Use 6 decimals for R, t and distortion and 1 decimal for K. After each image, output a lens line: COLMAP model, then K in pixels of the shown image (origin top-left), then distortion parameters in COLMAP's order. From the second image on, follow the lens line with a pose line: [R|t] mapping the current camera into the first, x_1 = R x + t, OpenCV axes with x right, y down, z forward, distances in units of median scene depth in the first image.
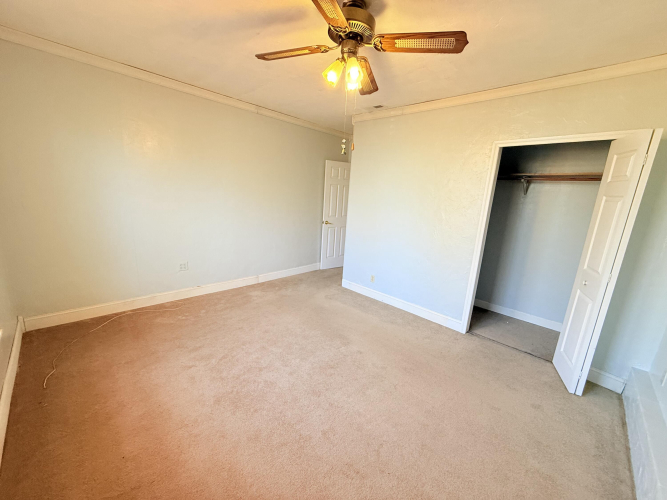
lens RADIAL K [[266.2, 0, 331.0], [0, 266.2, 250.5], [0, 0, 1]] dist [0.001877, -0.000212]
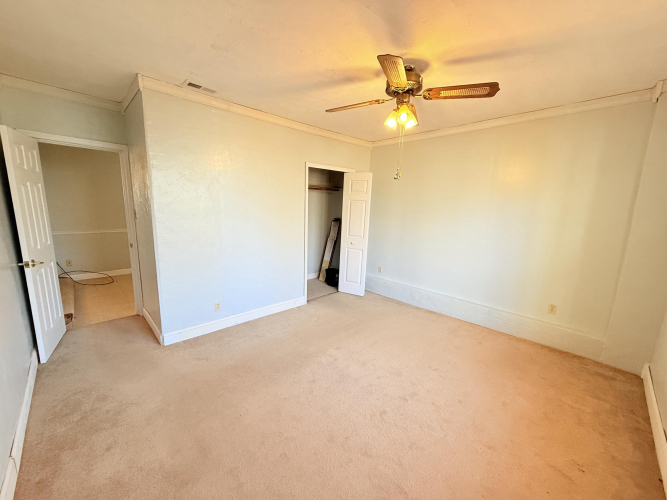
lens RADIAL K [[266.2, 0, 331.0], [0, 266.2, 250.5], [0, 0, 1]] dist [0.001877, -0.000212]
pose [[0.028243, -0.221777, 0.974688, -0.645616], [0.194181, 0.957720, 0.212289, -0.178248], [-0.980559, 0.183270, 0.070114, 0.650788]]
